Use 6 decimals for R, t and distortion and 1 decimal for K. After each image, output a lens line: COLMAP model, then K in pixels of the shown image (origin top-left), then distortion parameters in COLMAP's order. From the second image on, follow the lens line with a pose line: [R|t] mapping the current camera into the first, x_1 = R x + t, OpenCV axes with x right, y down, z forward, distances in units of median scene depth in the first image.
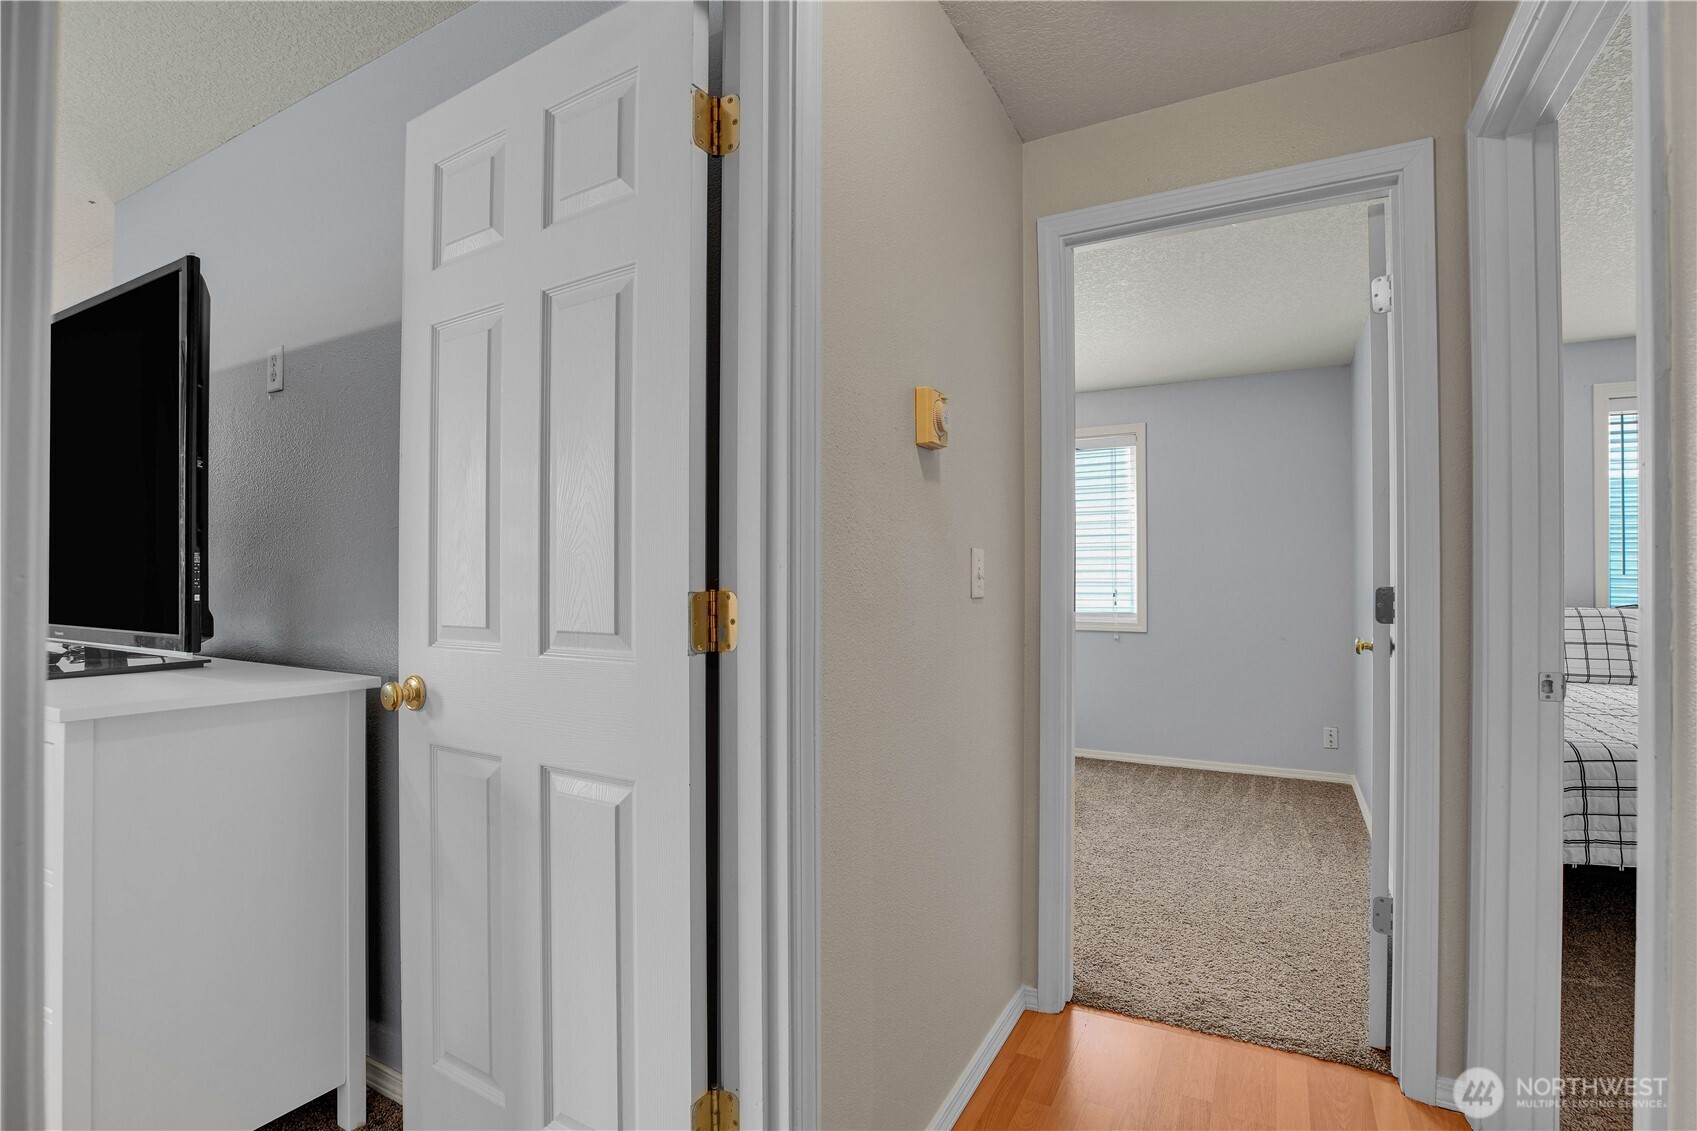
lens RADIAL K [[788.5, 0, 847.0], [0, 788.5, 569.2], [0, 0, 1]] dist [-0.016494, 0.000282]
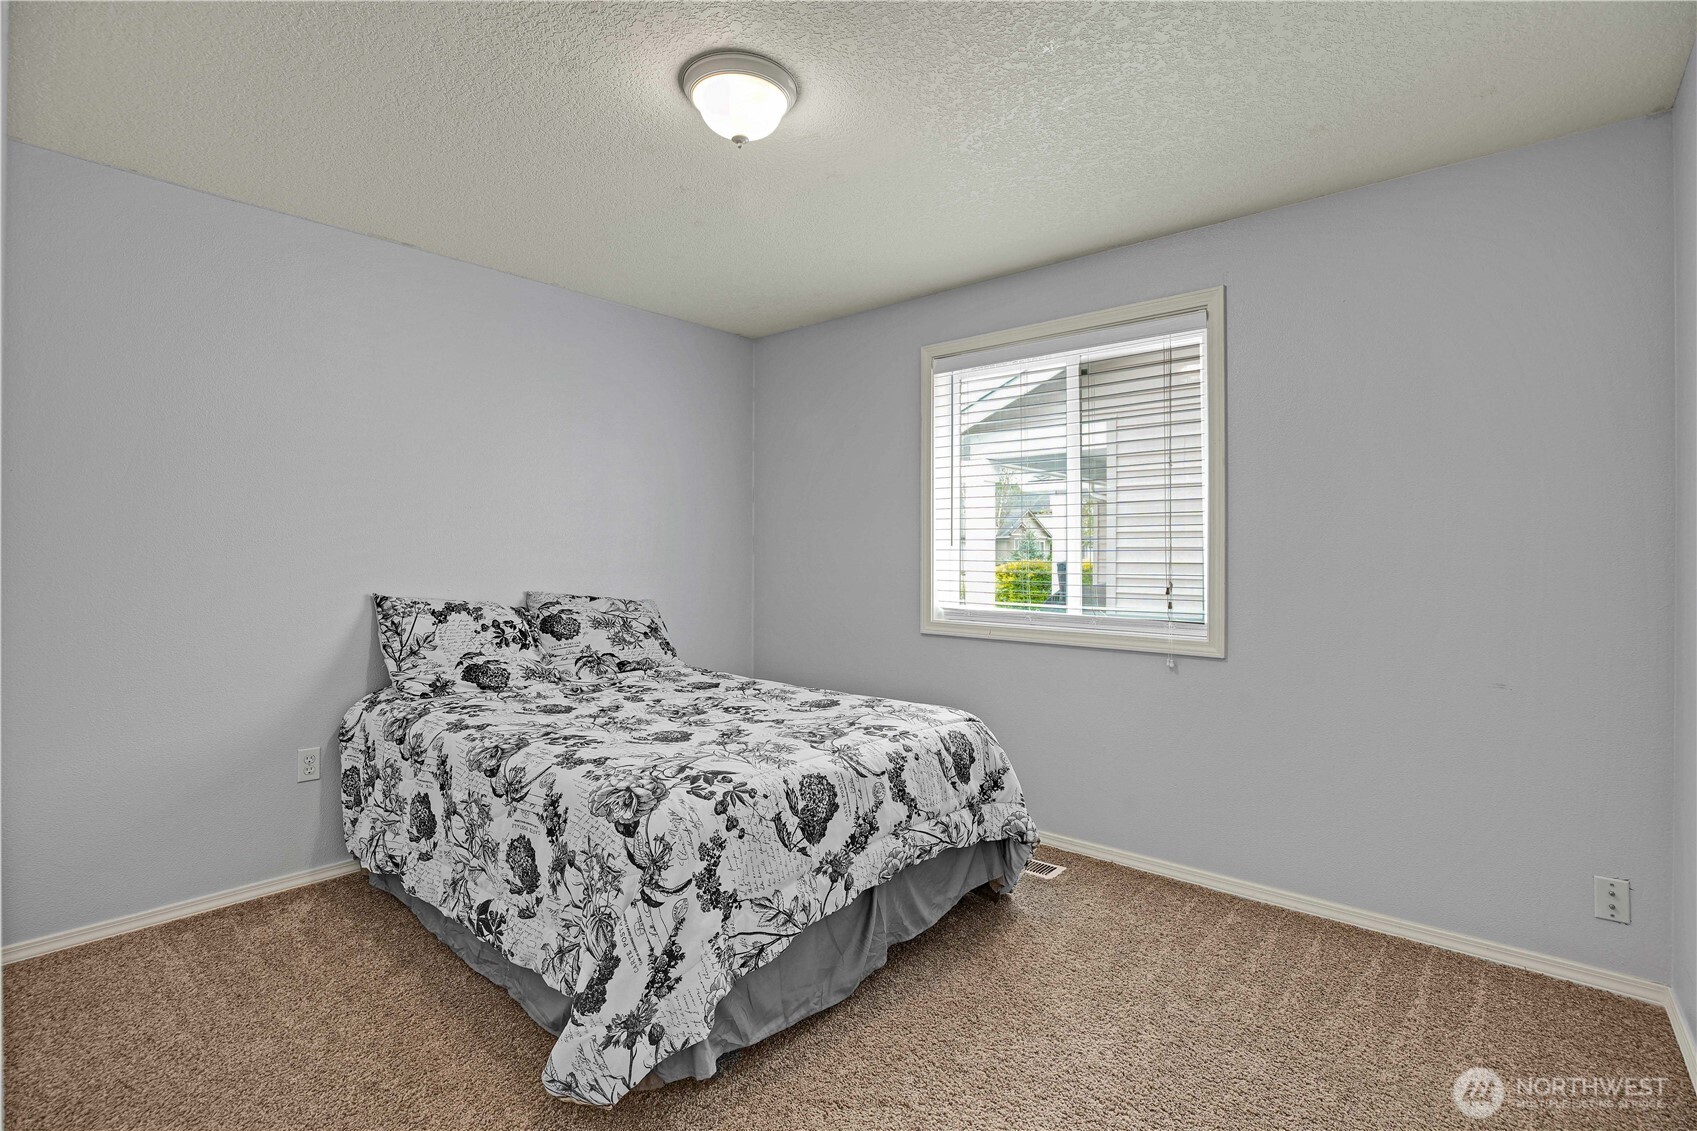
lens RADIAL K [[788.5, 0, 840.8], [0, 788.5, 559.3], [0, 0, 1]] dist [-0.016494, 0.000282]
pose [[0.978338, -0.001355, -0.207010, 0.228963], [0.001508, 0.999999, 0.000584, 0.008982], [0.207009, -0.000883, 0.978339, 0.393865]]
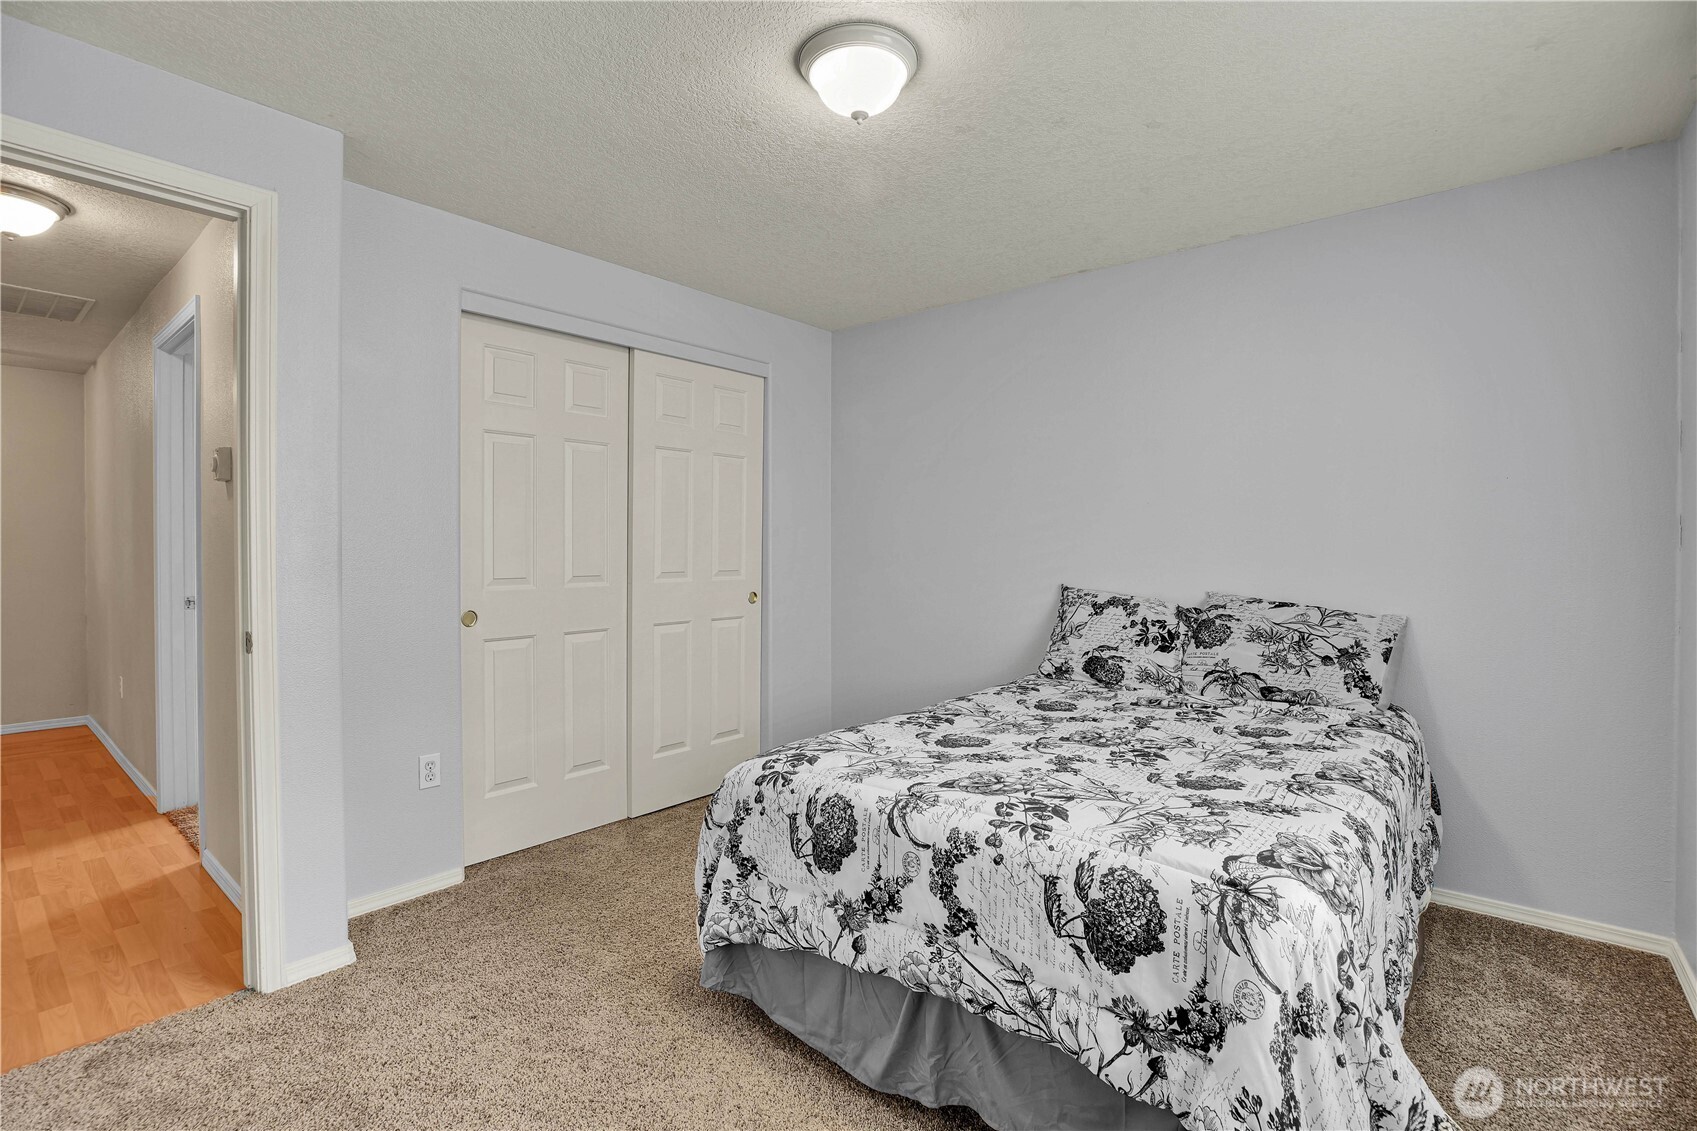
lens RADIAL K [[788.5, 0, 850.8], [0, 788.5, 557.9], [0, 0, 1]] dist [-0.016494, 0.000282]
pose [[-0.189734, 0.003690, -0.981829, 0.464264], [-0.003002, 0.999986, 0.004338, 0.008952], [0.981831, 0.003770, -0.189720, 0.824534]]
